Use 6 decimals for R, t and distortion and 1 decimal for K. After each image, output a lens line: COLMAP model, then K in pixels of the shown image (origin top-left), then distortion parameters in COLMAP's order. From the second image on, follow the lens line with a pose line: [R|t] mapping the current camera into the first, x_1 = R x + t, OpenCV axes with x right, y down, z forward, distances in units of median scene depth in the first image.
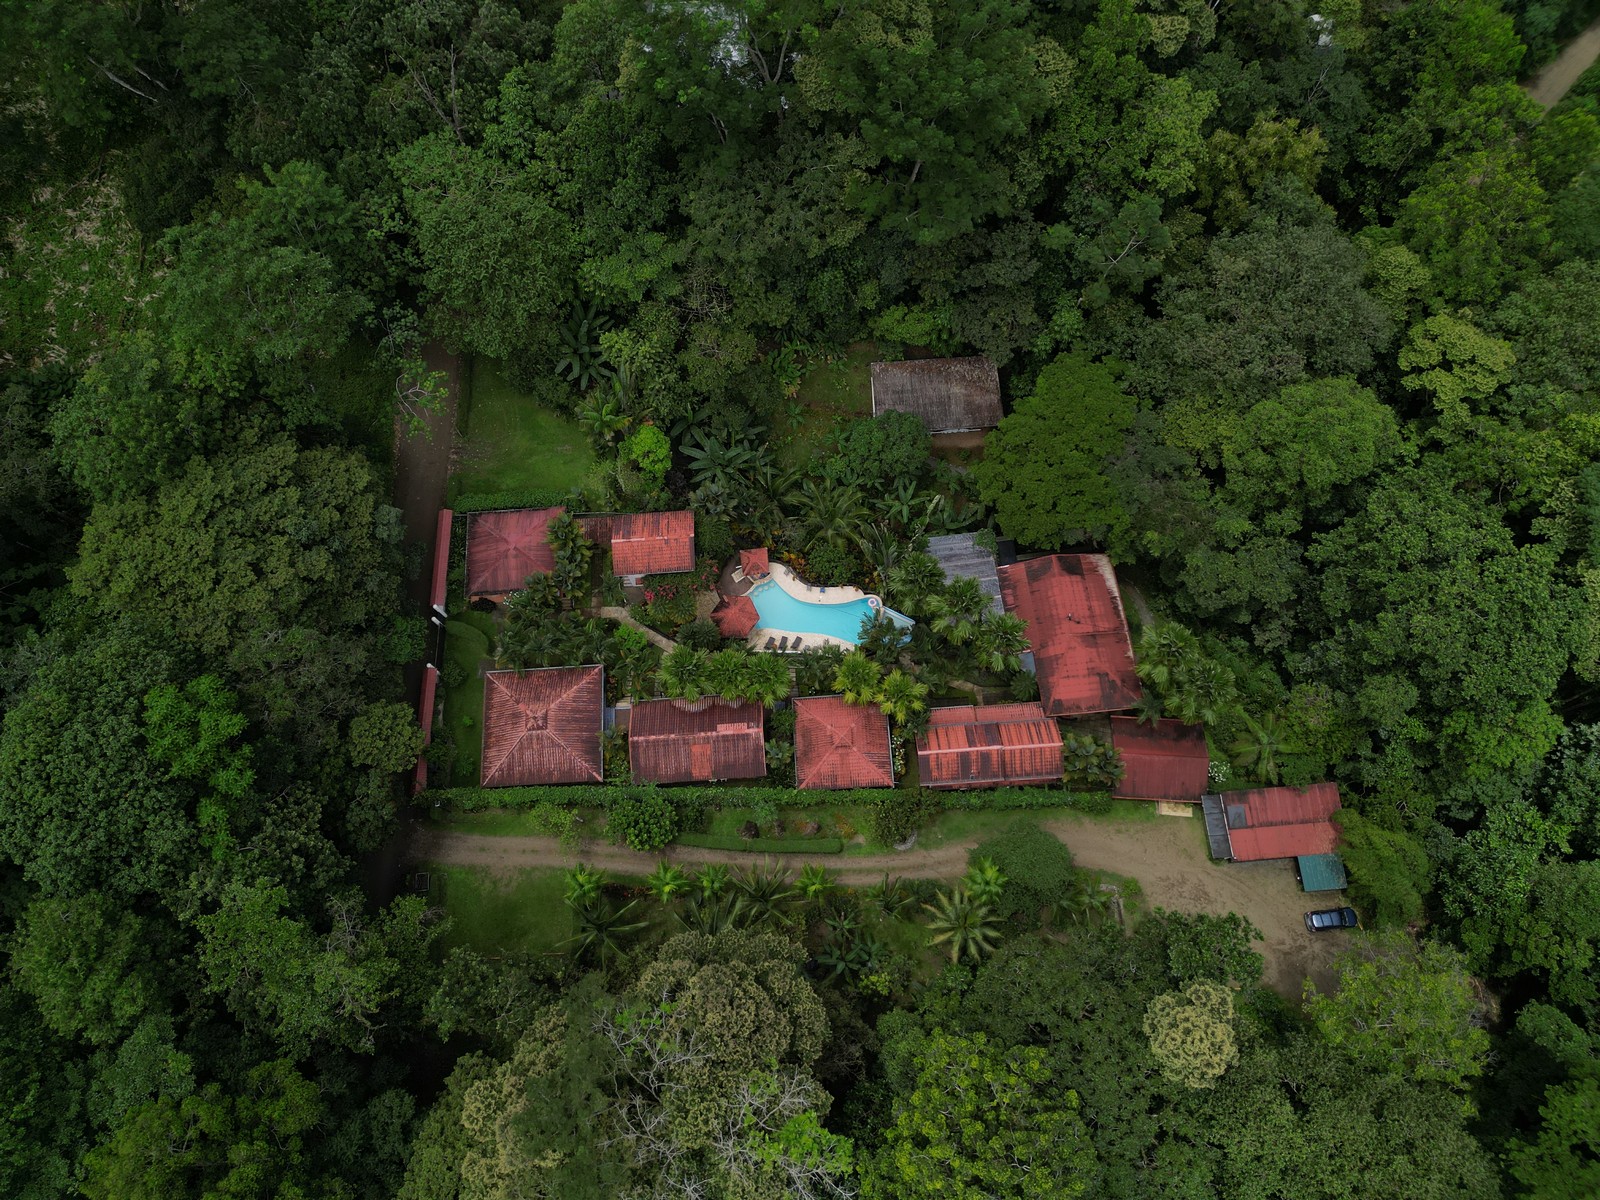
lens RADIAL K [[1123.8, 0, 798.0], [0, 1123.8, 606.8], [0, 0, 1]] dist [0.056247, -0.050948]
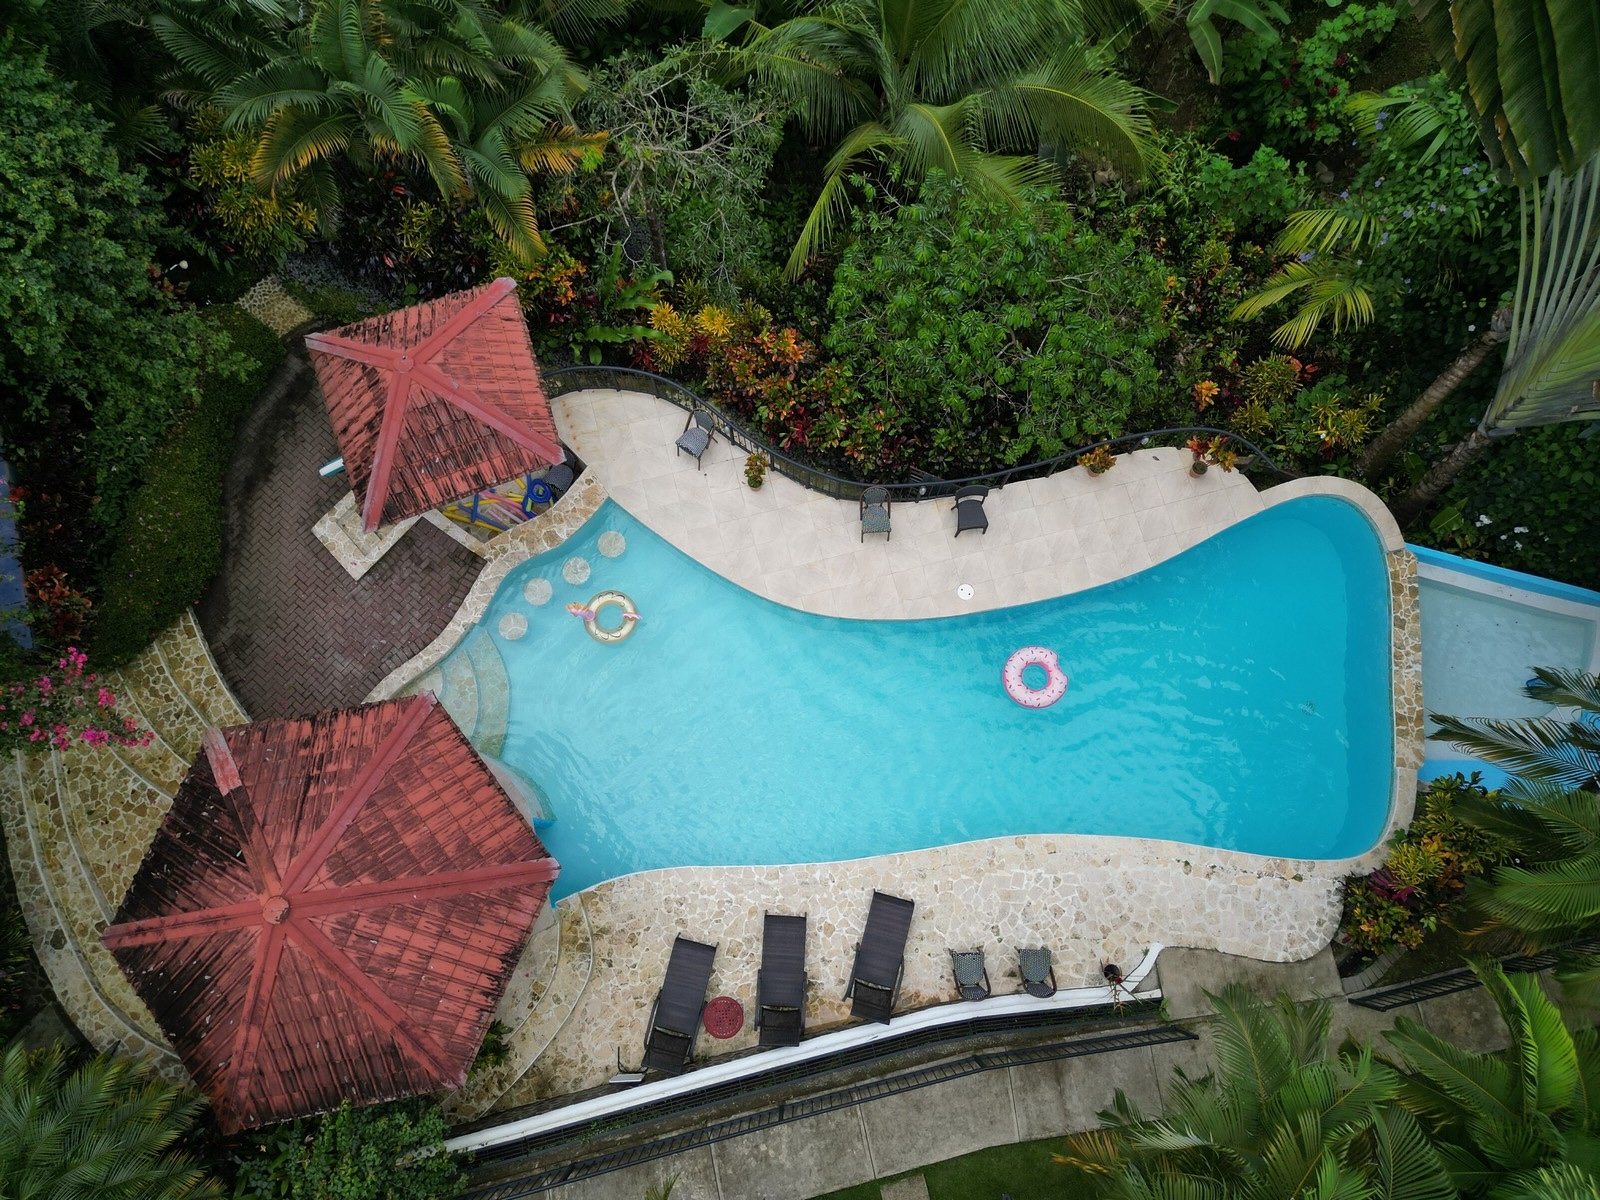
lens RADIAL K [[1123.8, 0, 797.3], [0, 1123.8, 594.9], [0, 0, 1]] dist [0.056247, -0.050948]
pose [[0.977266, -0.199479, 0.071836, -0.011746], [0.189125, 0.973322, 0.129907, -0.027689], [-0.095833, -0.113367, 0.988921, 0.859978]]
